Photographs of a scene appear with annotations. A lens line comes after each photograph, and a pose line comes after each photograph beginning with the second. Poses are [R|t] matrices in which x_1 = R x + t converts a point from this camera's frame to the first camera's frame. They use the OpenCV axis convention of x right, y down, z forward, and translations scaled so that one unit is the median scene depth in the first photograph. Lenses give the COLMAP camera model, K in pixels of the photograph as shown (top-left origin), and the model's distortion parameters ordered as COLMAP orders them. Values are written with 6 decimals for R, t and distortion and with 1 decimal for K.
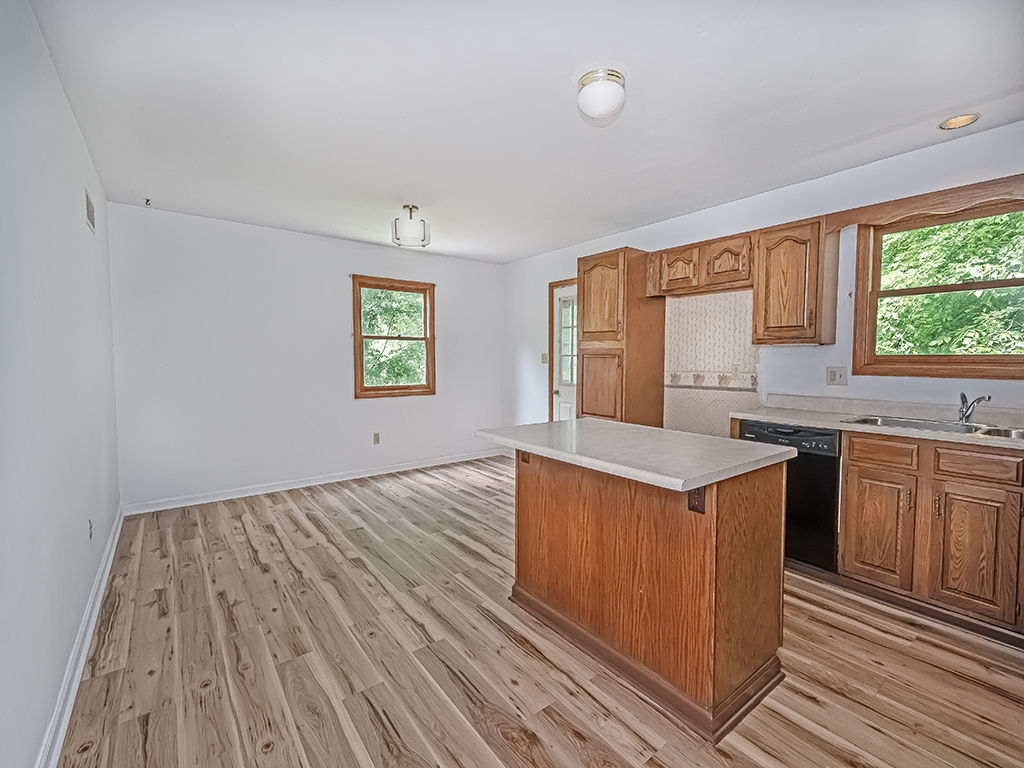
lens RADIAL K [[450.4, 0, 516.0], [0, 450.4, 380.8], [0, 0, 1]] dist [0.020630, -0.002824]
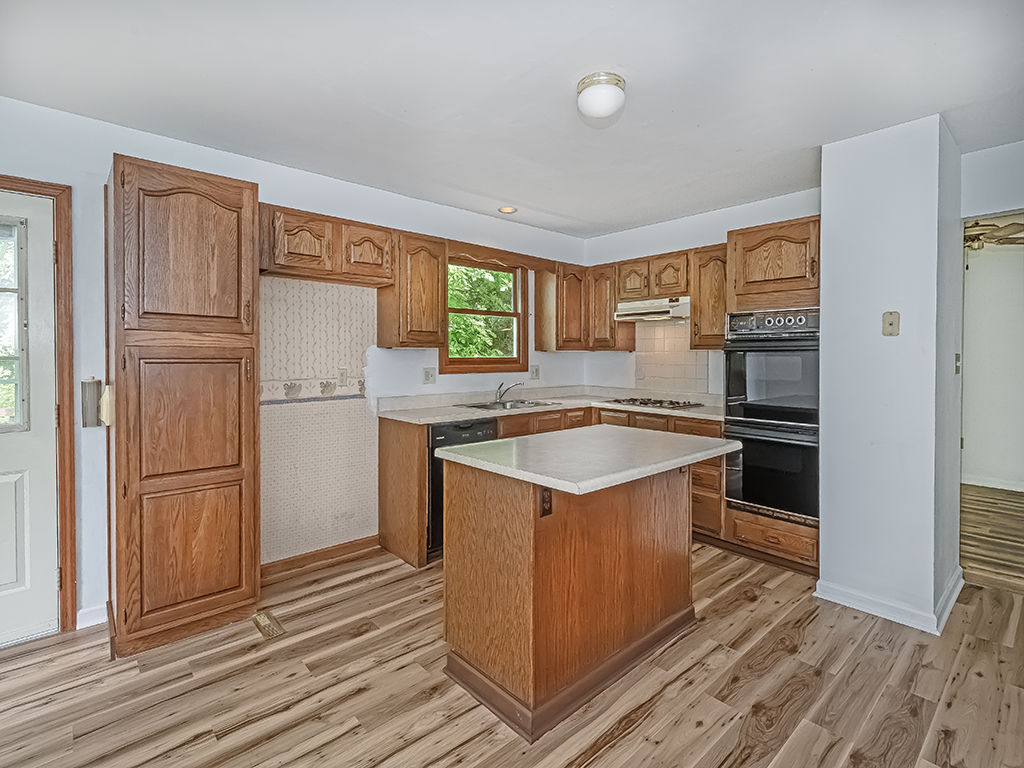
lens RADIAL K [[489.5, 0, 553.5], [0, 489.5, 360.7], [0, 0, 1]] dist [0.013587, -0.002915]
pose [[-0.103426, -0.013516, 0.994545, -0.580776], [0.051203, 0.998509, 0.018895, -0.057872], [-0.993318, 0.052878, -0.102580, 0.833044]]
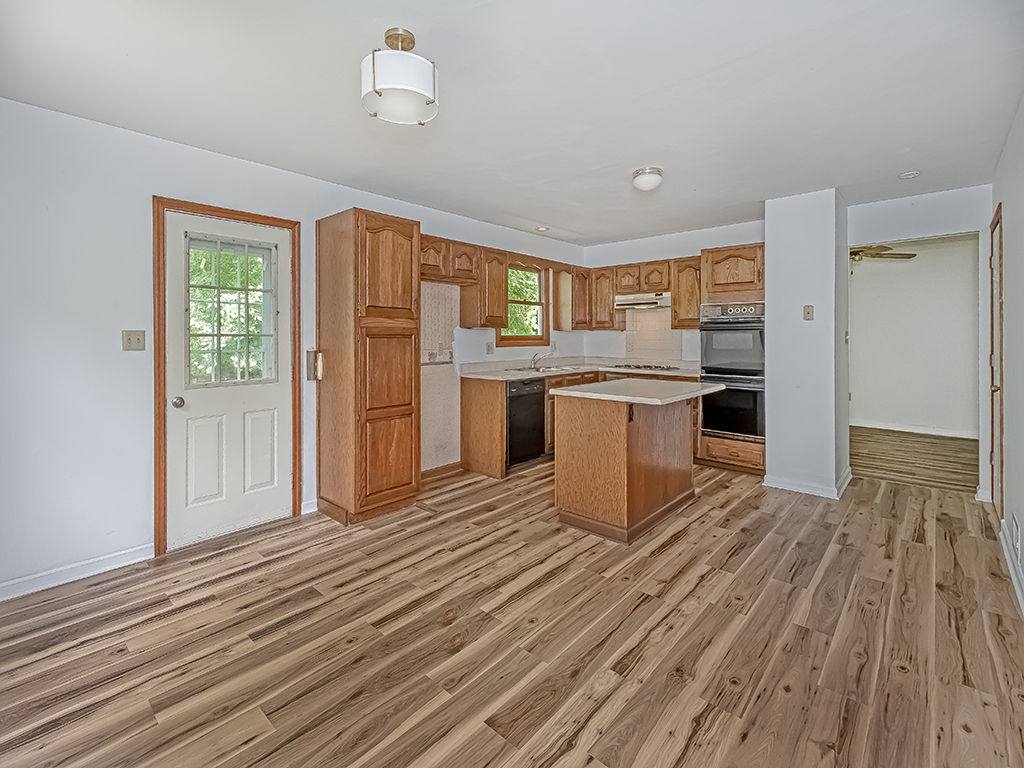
lens RADIAL K [[450.4, 0, 536.5], [0, 450.4, 337.1], [0, 0, 1]] dist [0.020630, -0.002824]
pose [[-0.191414, -0.005335, 0.981495, -0.909378], [0.053140, 0.998462, 0.015791, -0.068207], [-0.980070, 0.055179, -0.190836, 1.170054]]
